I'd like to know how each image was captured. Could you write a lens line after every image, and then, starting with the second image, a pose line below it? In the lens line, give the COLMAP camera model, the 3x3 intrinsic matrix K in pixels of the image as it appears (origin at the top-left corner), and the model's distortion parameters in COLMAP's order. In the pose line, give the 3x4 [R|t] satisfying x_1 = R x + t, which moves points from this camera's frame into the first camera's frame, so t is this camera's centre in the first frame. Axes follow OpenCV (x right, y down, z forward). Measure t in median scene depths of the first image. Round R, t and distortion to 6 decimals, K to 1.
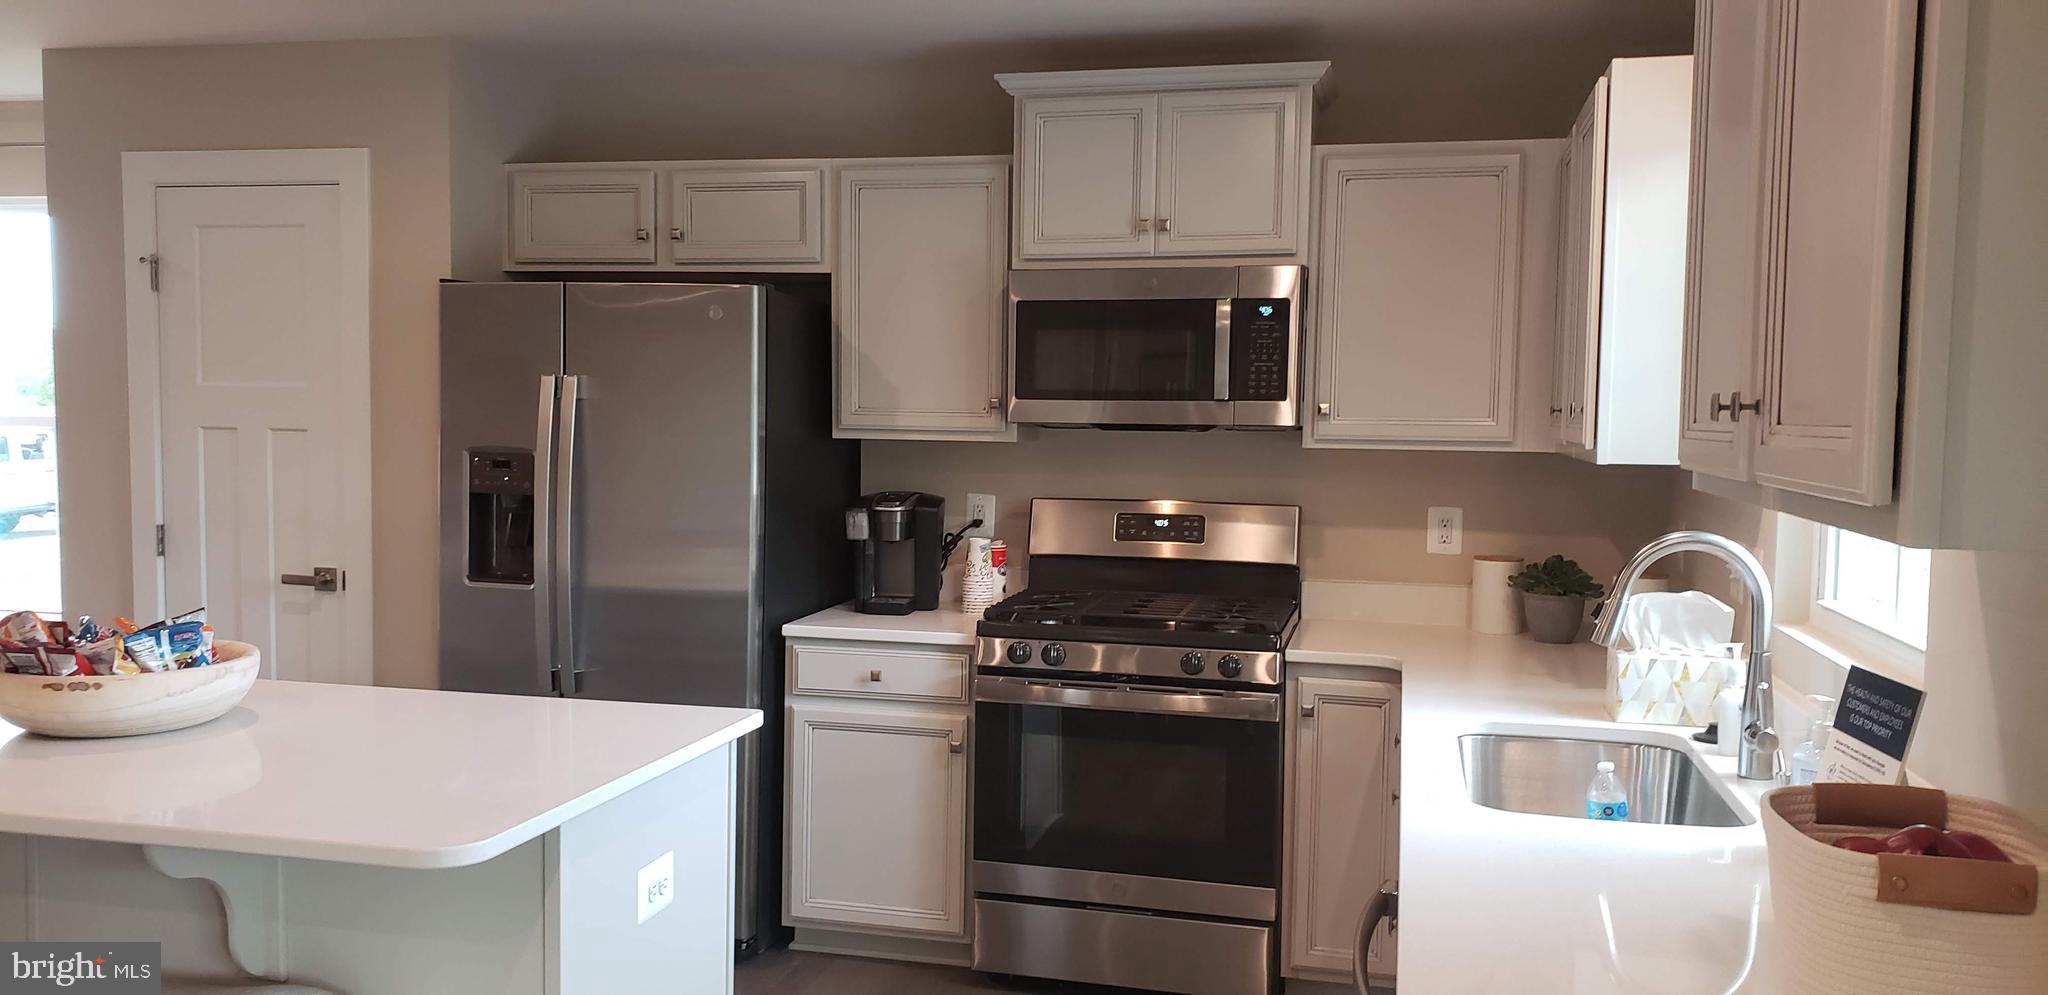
lens RADIAL K [[1578.4, 0, 1003.2], [0, 1578.4, 517.4], [0, 0, 1]] dist [0.097398, -0.145141]
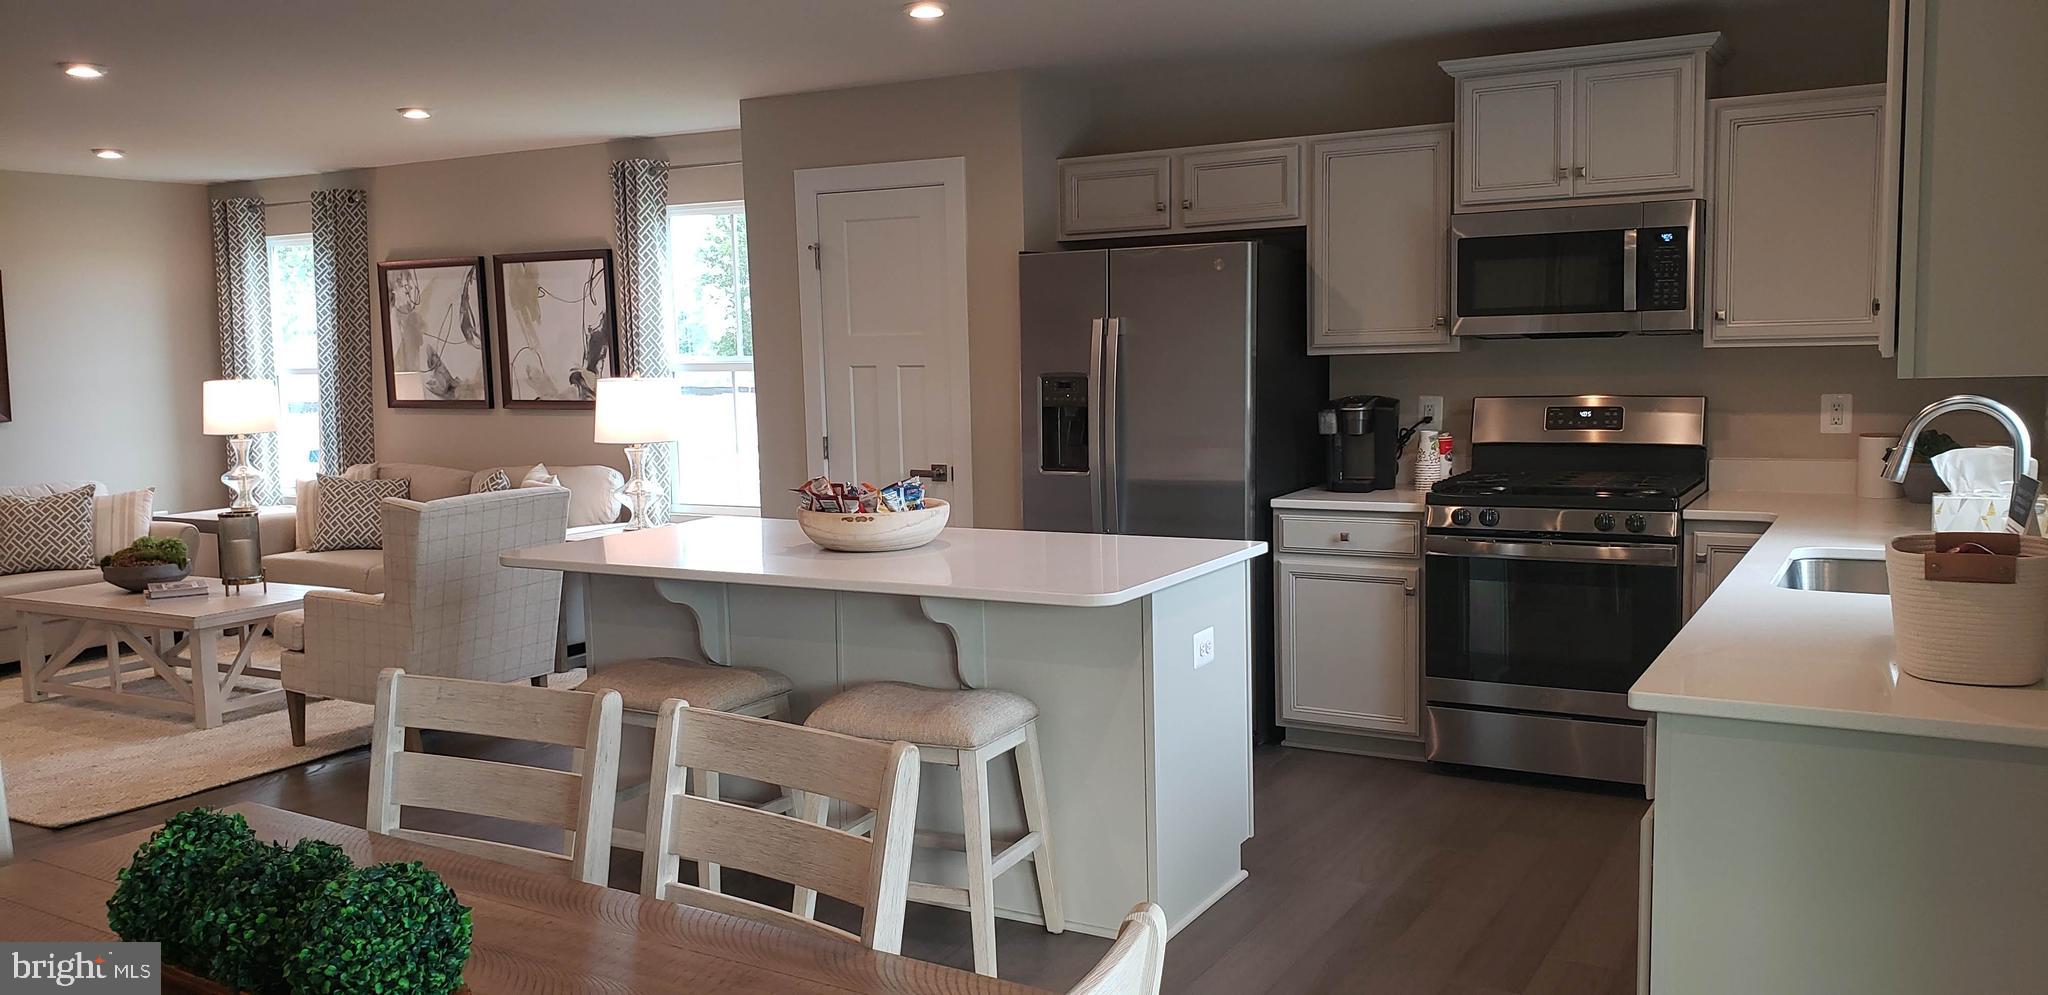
lens RADIAL K [[1578.4, 0, 1003.2], [0, 1578.4, 517.4], [0, 0, 1]] dist [0.097398, -0.145141]
pose [[0.958181, -0.008172, -0.286046, 0.022599], [0.021073, 0.998893, 0.042052, 0.022821], [0.285385, -0.046322, 0.957293, -0.325372]]
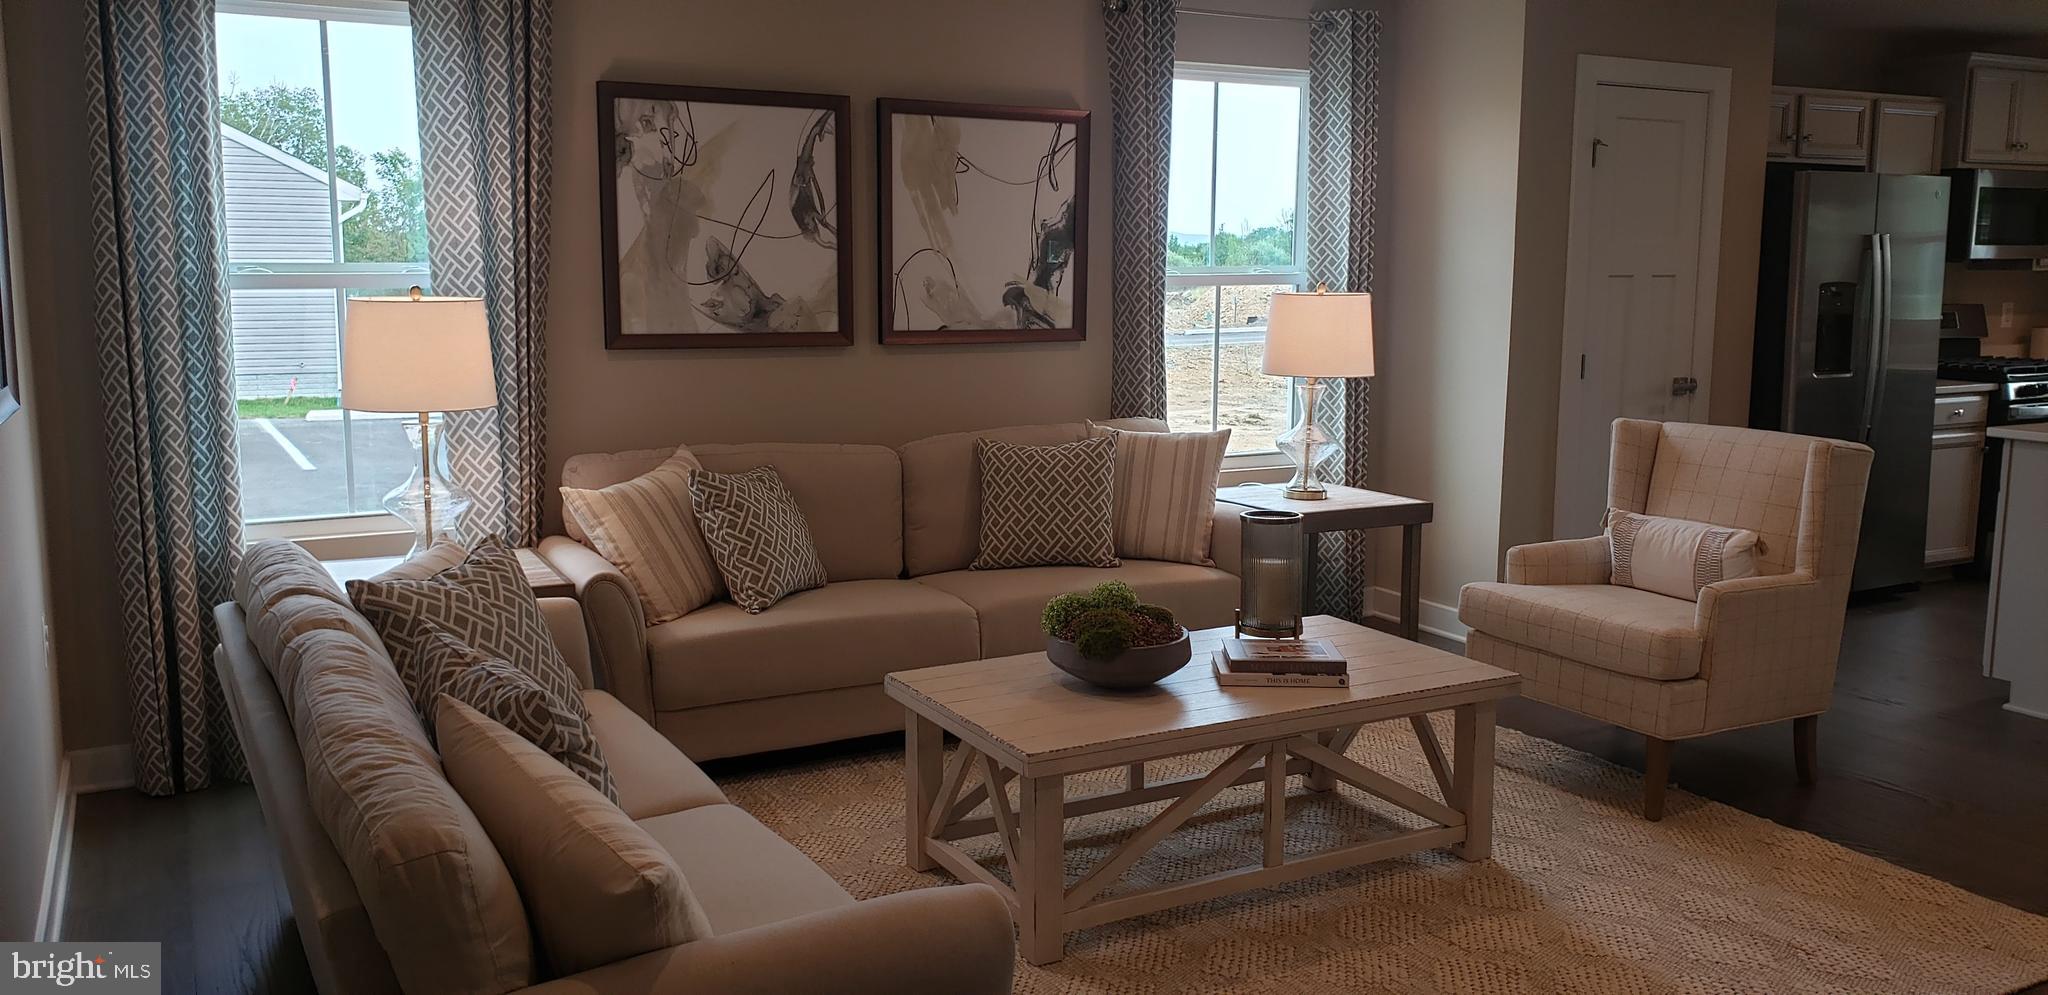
lens RADIAL K [[1578.4, 0, 1003.2], [0, 1578.4, 517.4], [0, 0, 1]] dist [0.097398, -0.145141]
pose [[0.742702, -0.122500, 0.658322, -1.941982], [0.056019, 0.991044, 0.121214, -0.053564], [-0.667275, -0.053147, 0.742913, 0.401896]]
